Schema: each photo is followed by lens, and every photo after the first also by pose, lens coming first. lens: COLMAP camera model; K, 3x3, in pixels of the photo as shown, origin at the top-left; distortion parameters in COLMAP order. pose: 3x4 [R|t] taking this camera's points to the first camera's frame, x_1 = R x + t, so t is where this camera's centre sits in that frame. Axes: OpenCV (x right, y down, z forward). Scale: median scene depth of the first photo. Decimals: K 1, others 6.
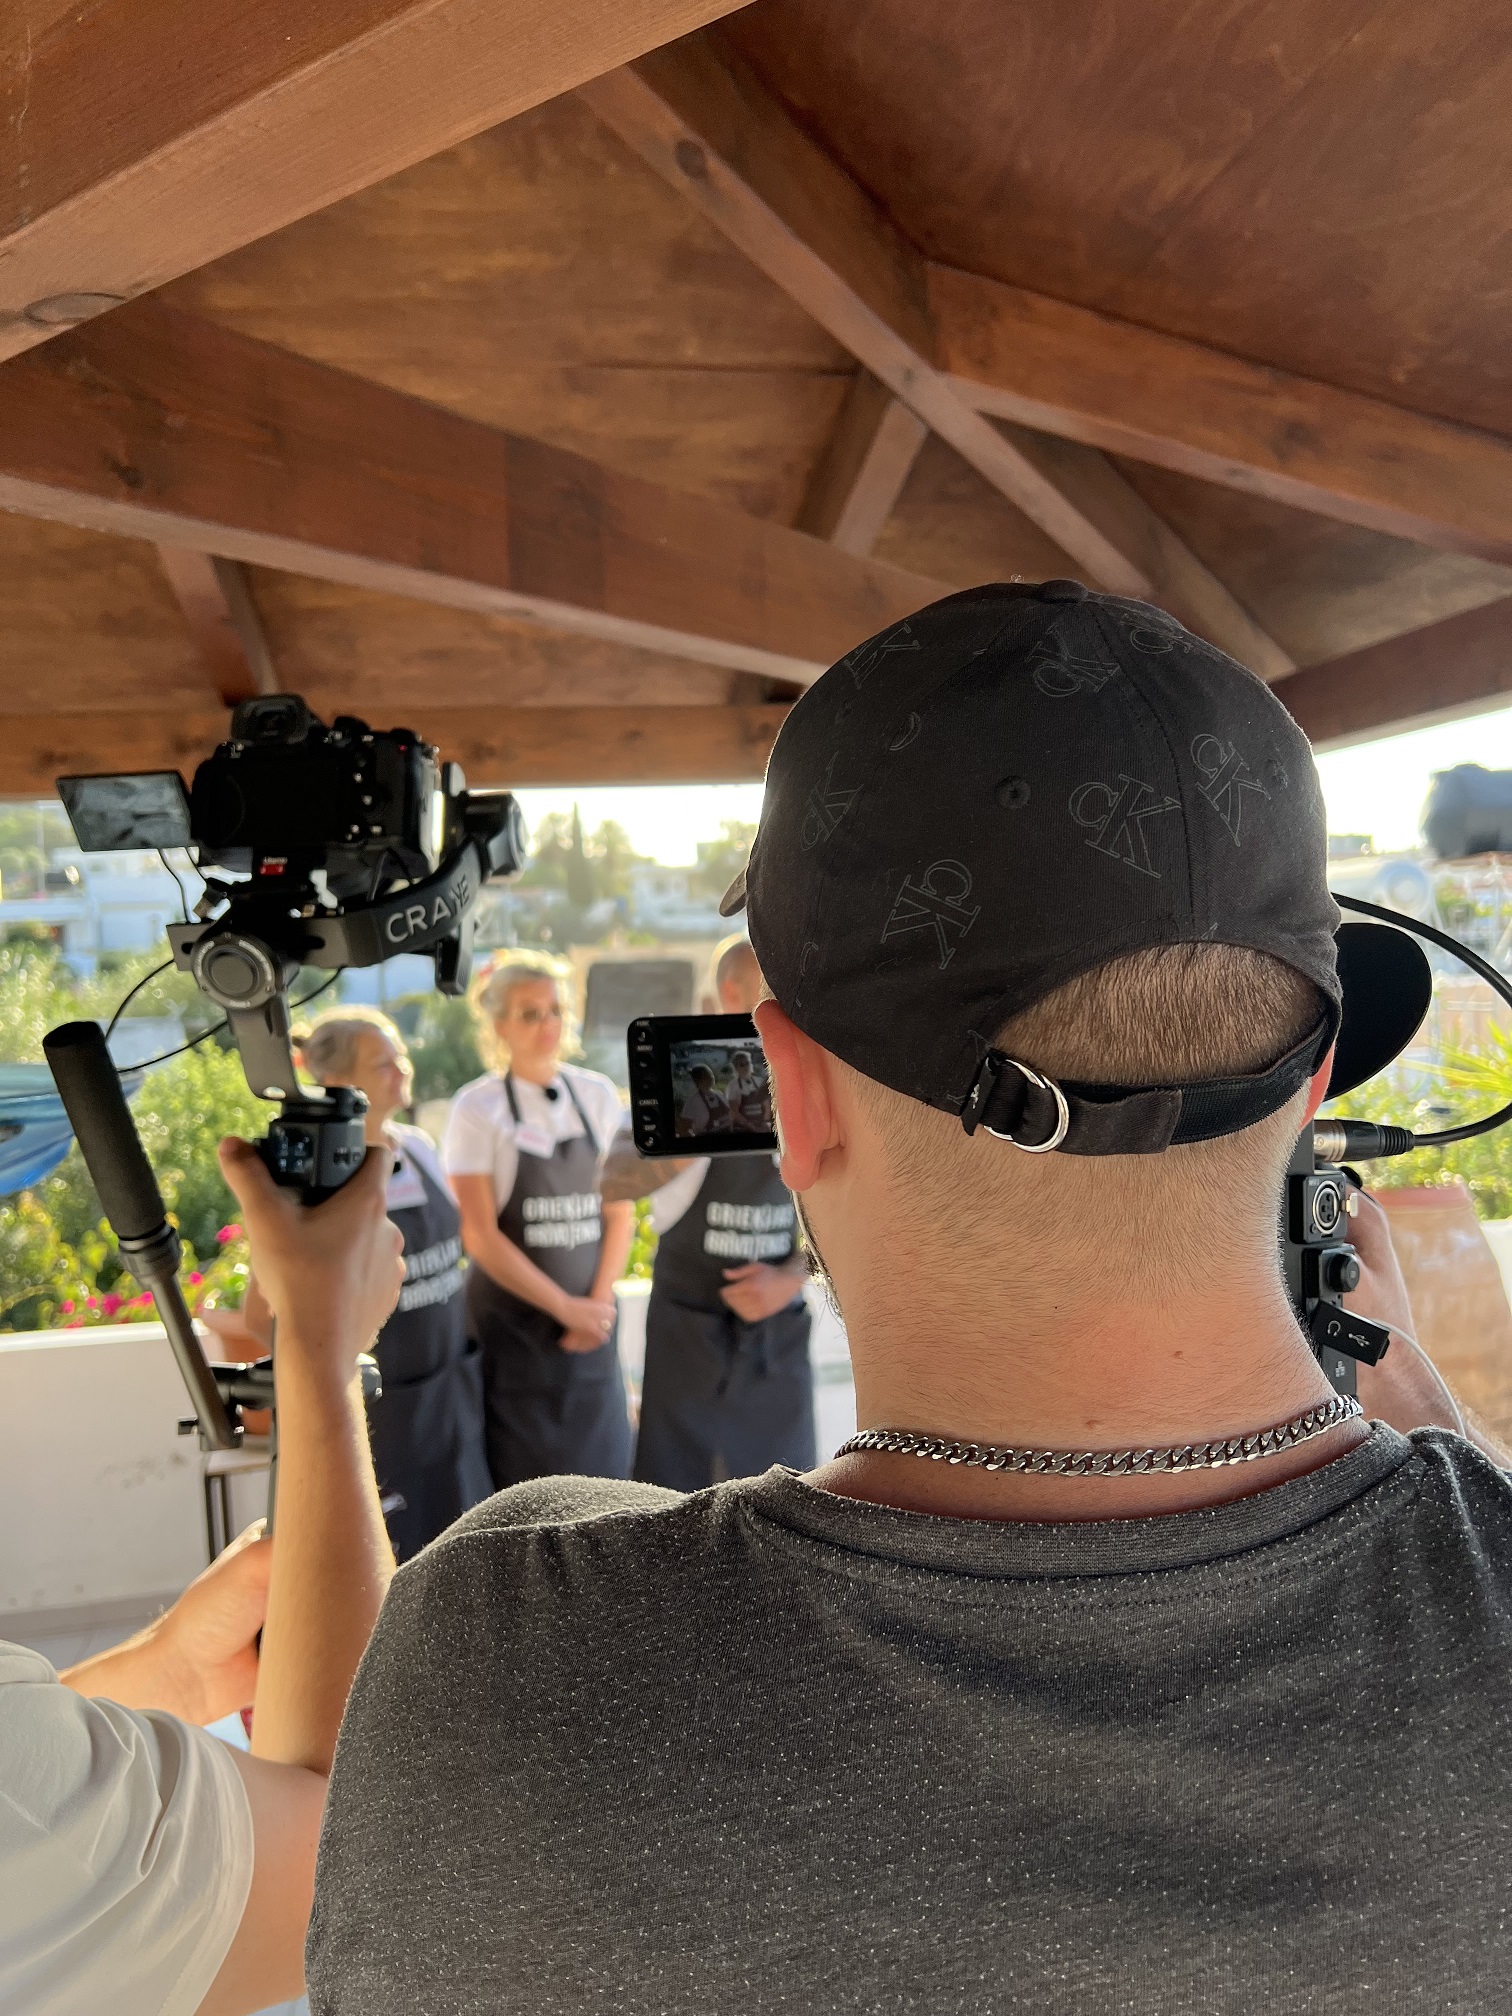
lens RADIAL K [[1498.1, 0, 756.0], [0, 1498.1, 1008.0], [0, 0, 1]] dist [0.024083, -0.040026]
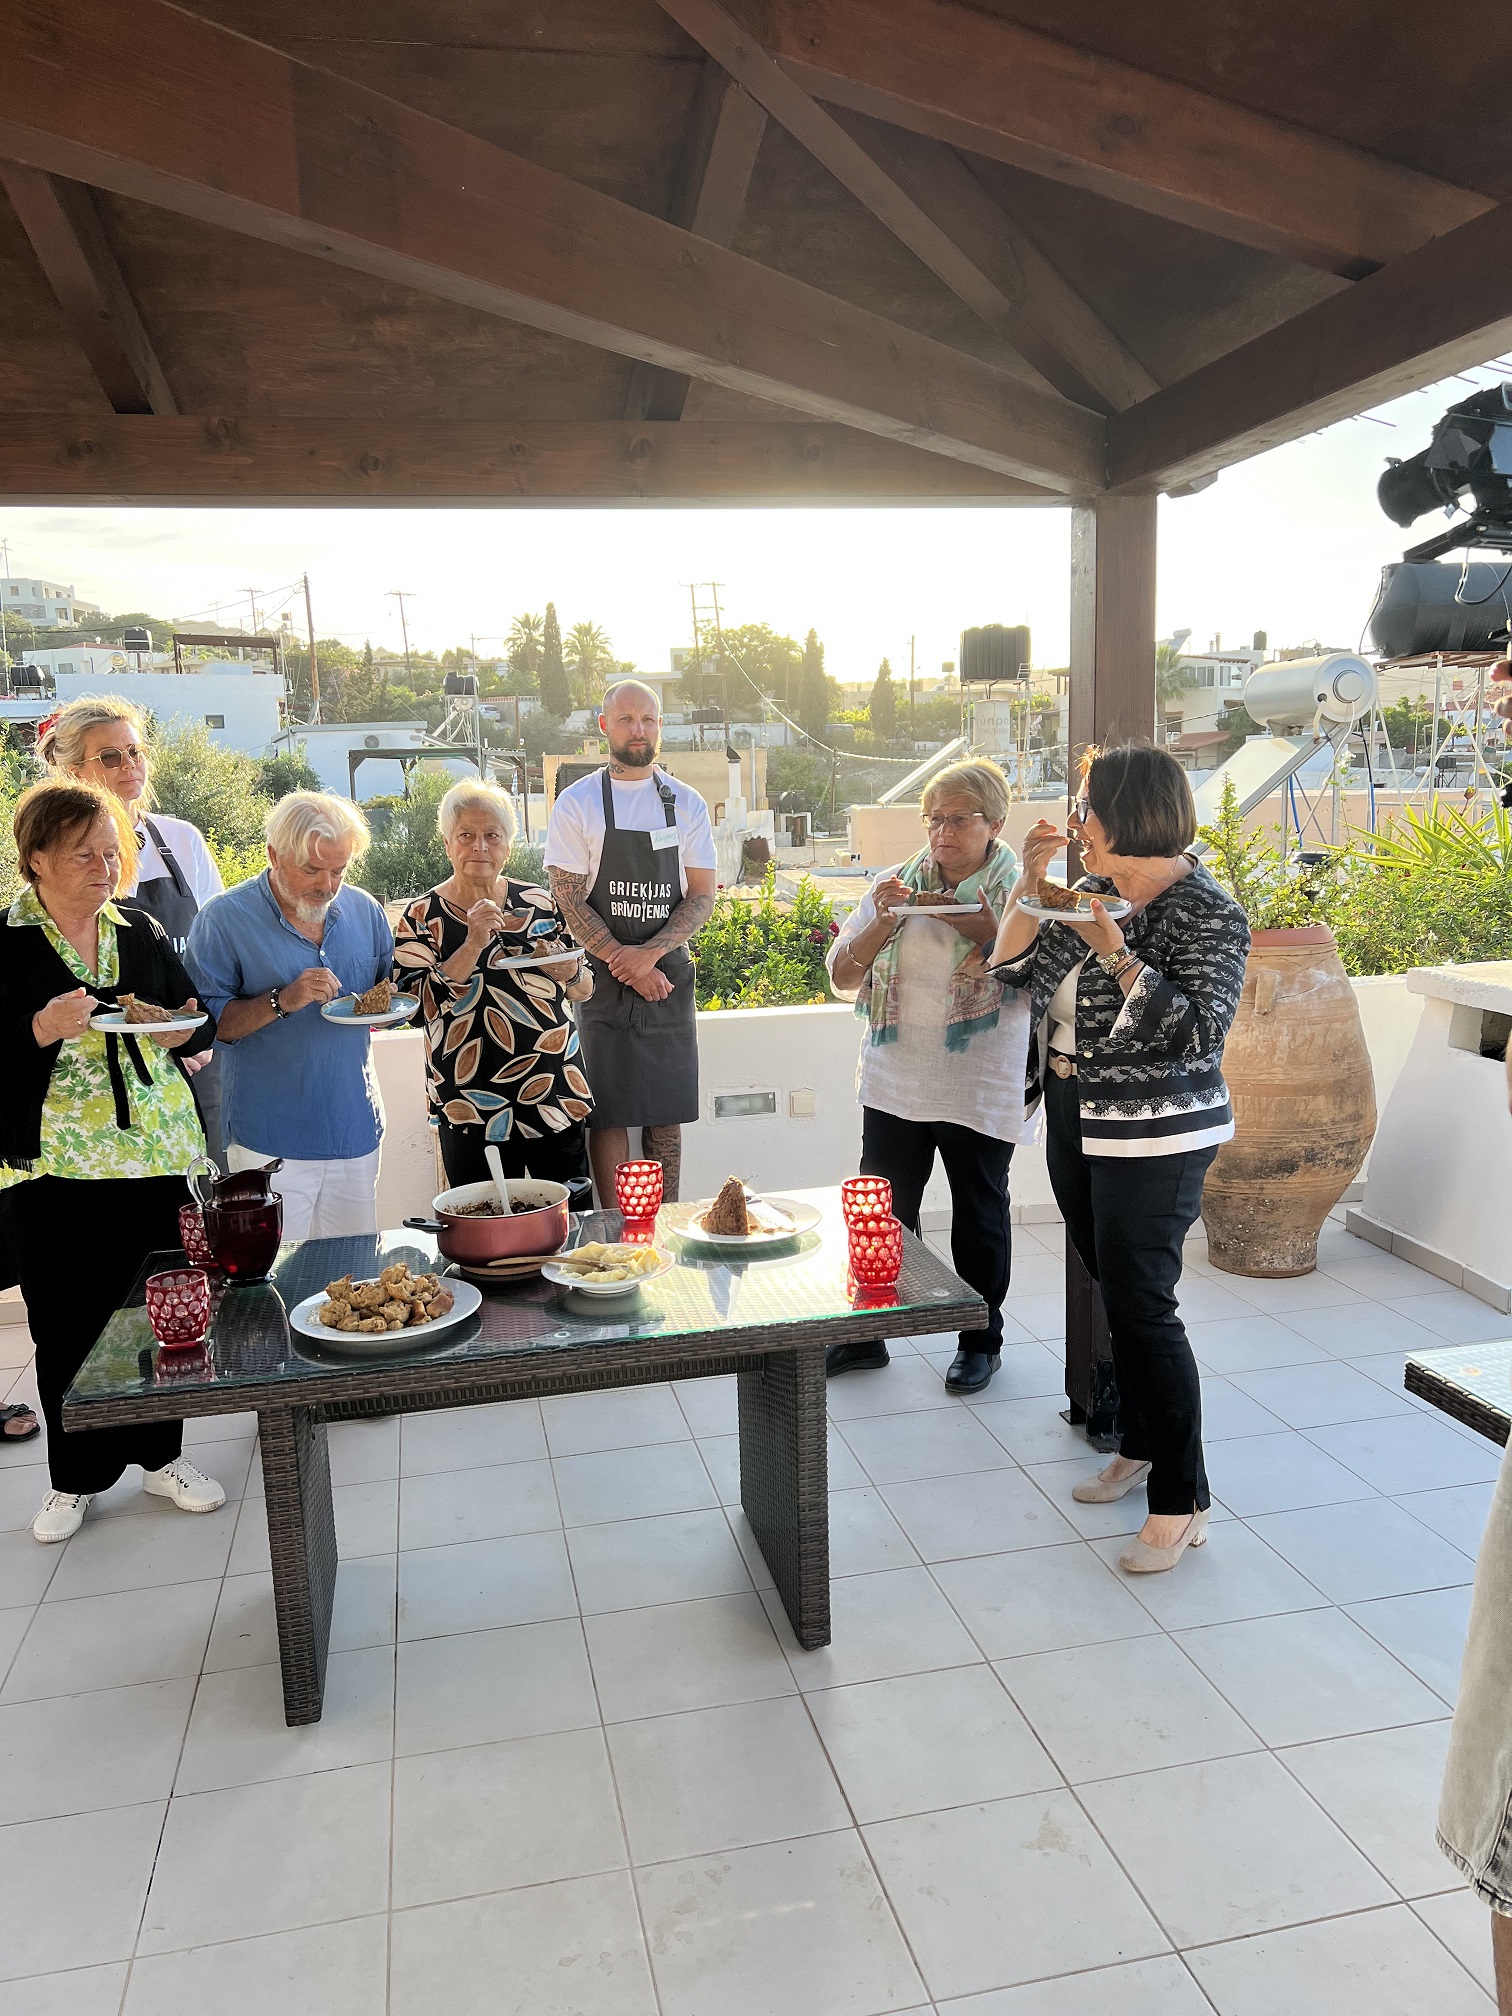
lens RADIAL K [[1479.8, 0, 756.0], [0, 1479.8, 1008.0], [0, 0, 1]] dist [0.030409, -0.036689]
pose [[0.999856, 0.011166, 0.012765, 0.094070], [-0.012626, 0.992610, 0.120688, 0.092397], [-0.011323, -0.120832, 0.992608, -0.080298]]
